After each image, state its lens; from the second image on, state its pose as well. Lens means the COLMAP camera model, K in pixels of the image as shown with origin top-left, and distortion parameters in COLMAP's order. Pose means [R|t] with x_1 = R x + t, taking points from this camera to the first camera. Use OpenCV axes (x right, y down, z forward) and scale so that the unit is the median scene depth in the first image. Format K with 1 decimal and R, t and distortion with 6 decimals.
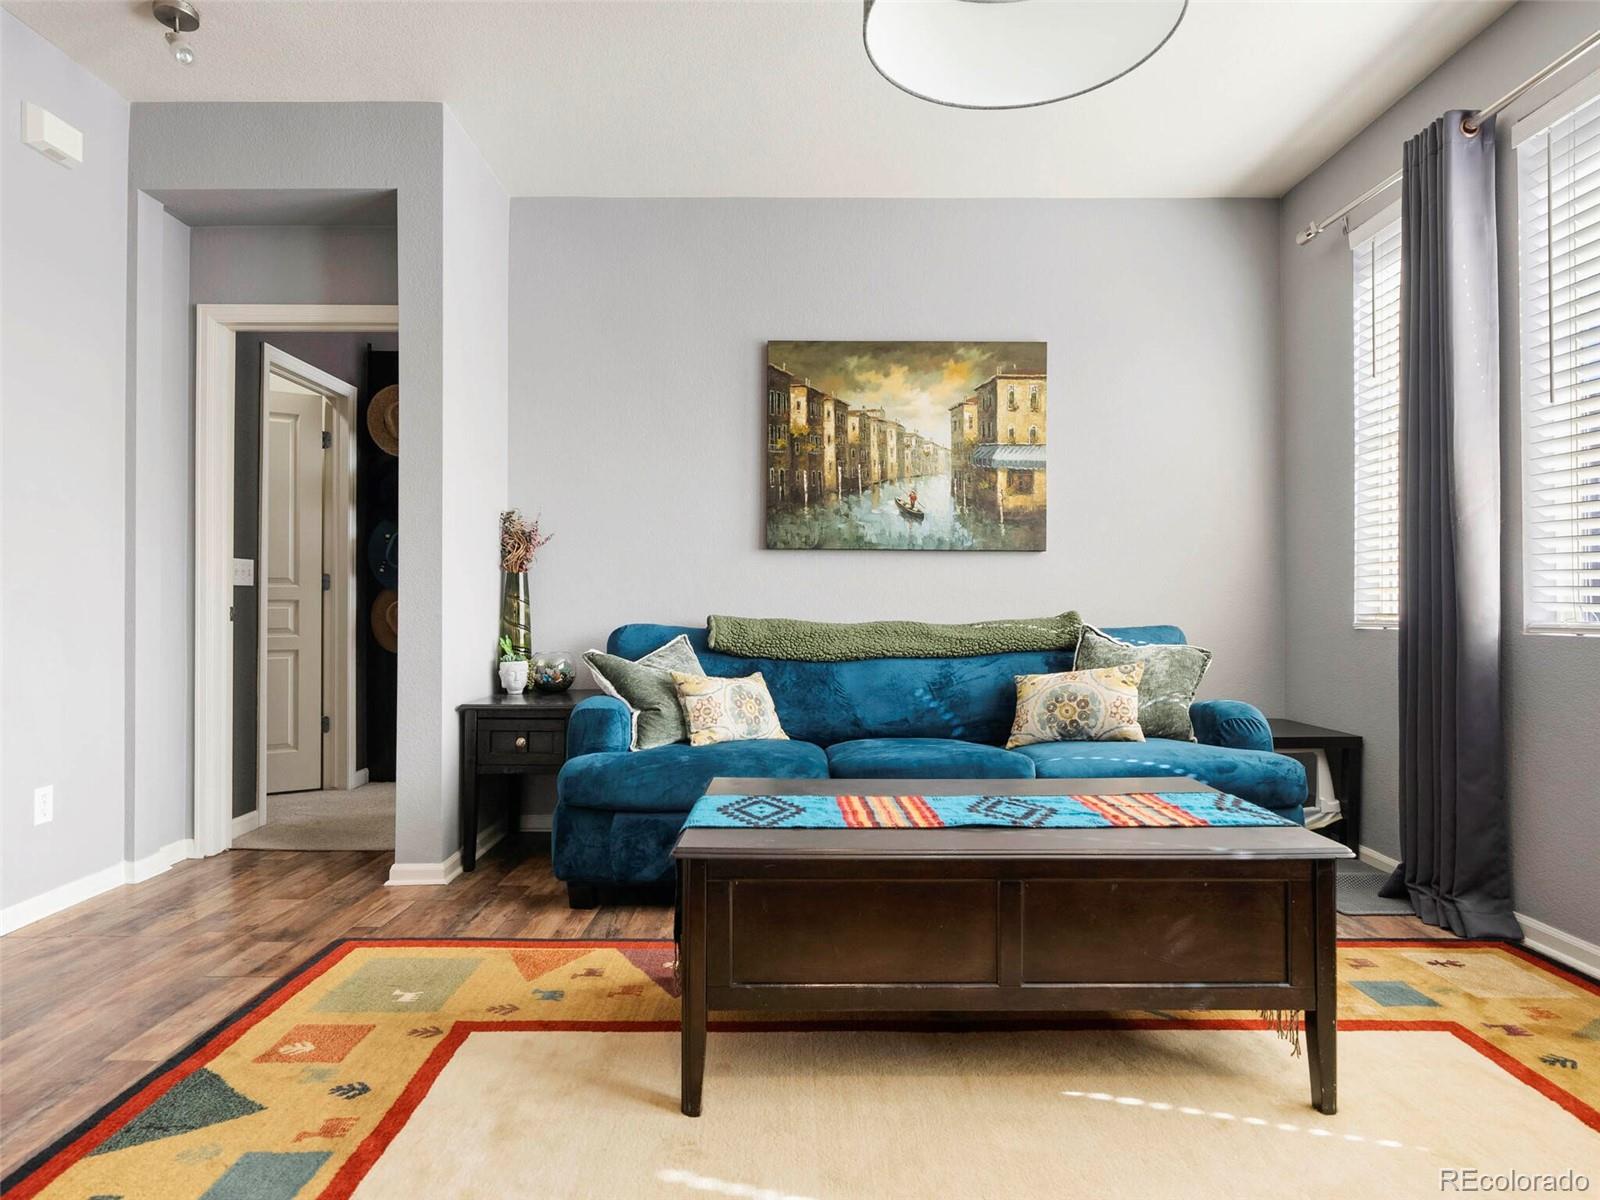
lens RADIAL K [[887.1, 0, 803.7], [0, 887.1, 590.1], [0, 0, 1]] dist [-0.004135, 0.002470]
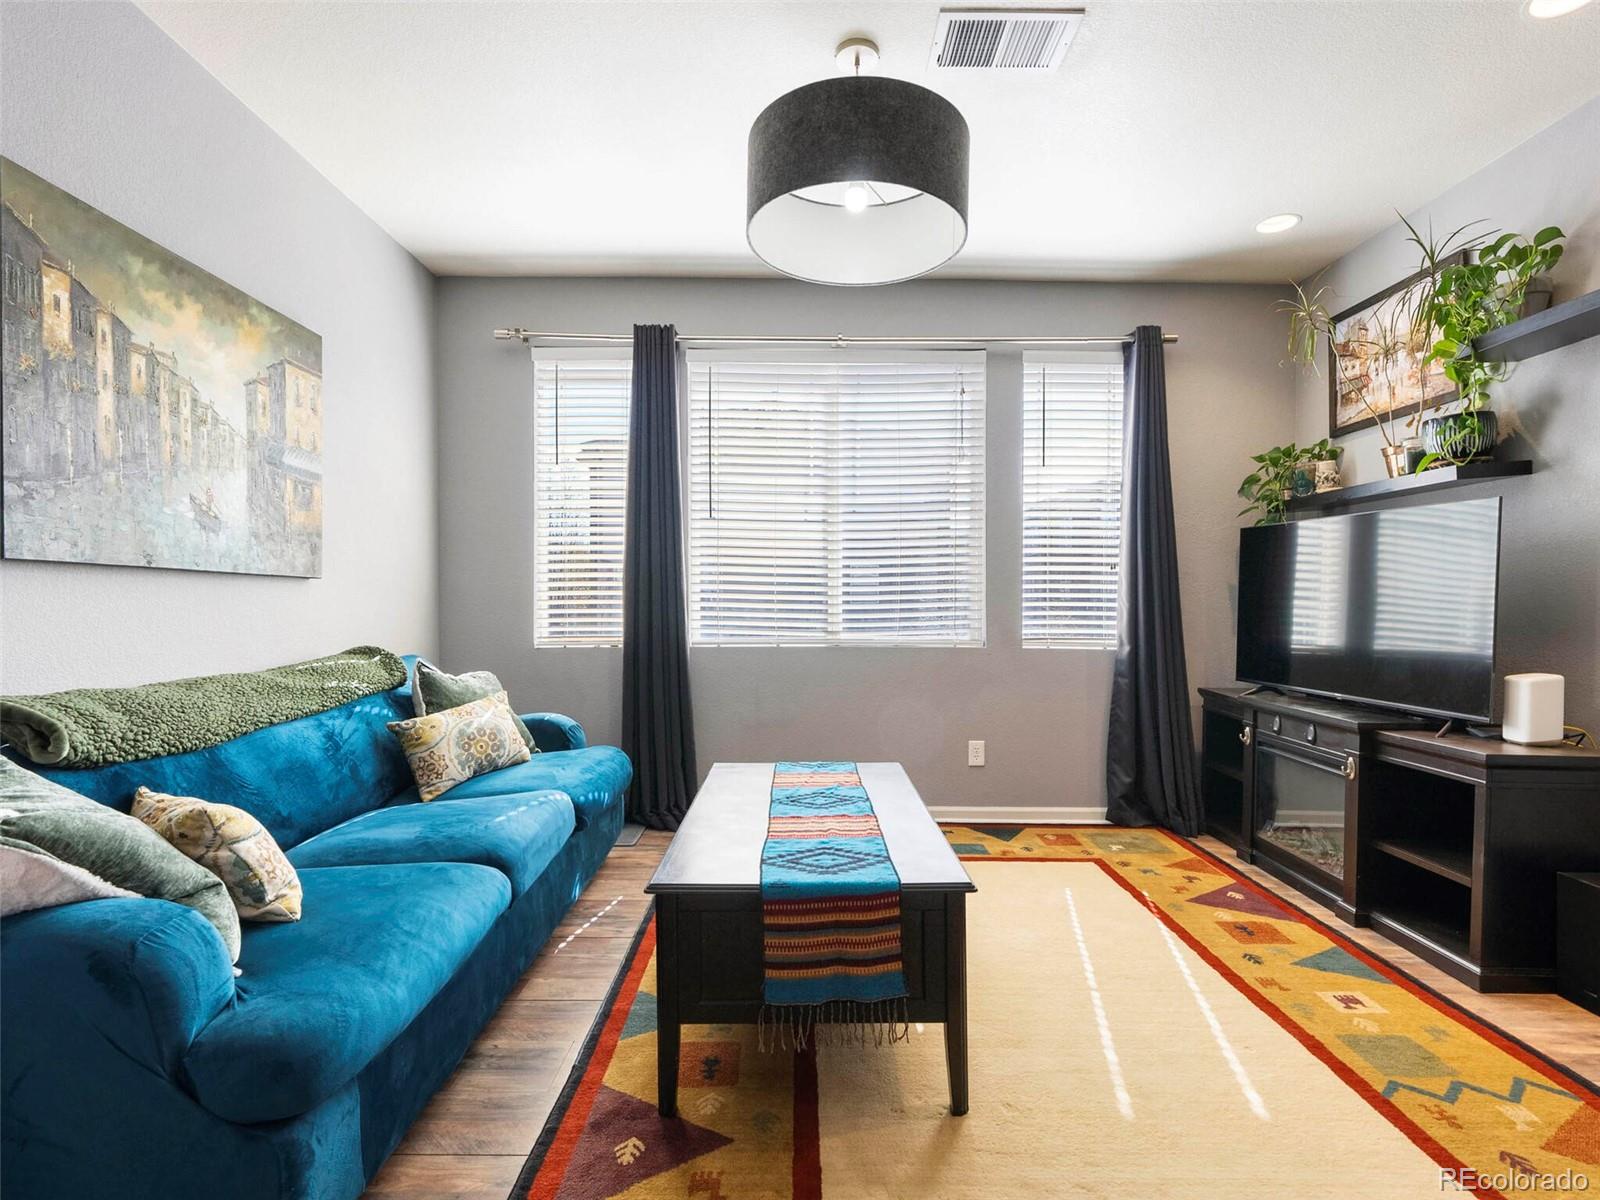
lens RADIAL K [[796.7, 0, 803.7], [0, 796.7, 606.6], [0, 0, 1]] dist [0.001202, 0.000060]
pose [[0.003076, -0.007390, 0.999968, -0.550677], [-0.015209, 0.999857, 0.007436, -0.031760], [-0.999880, -0.015231, 0.002963, 0.574745]]
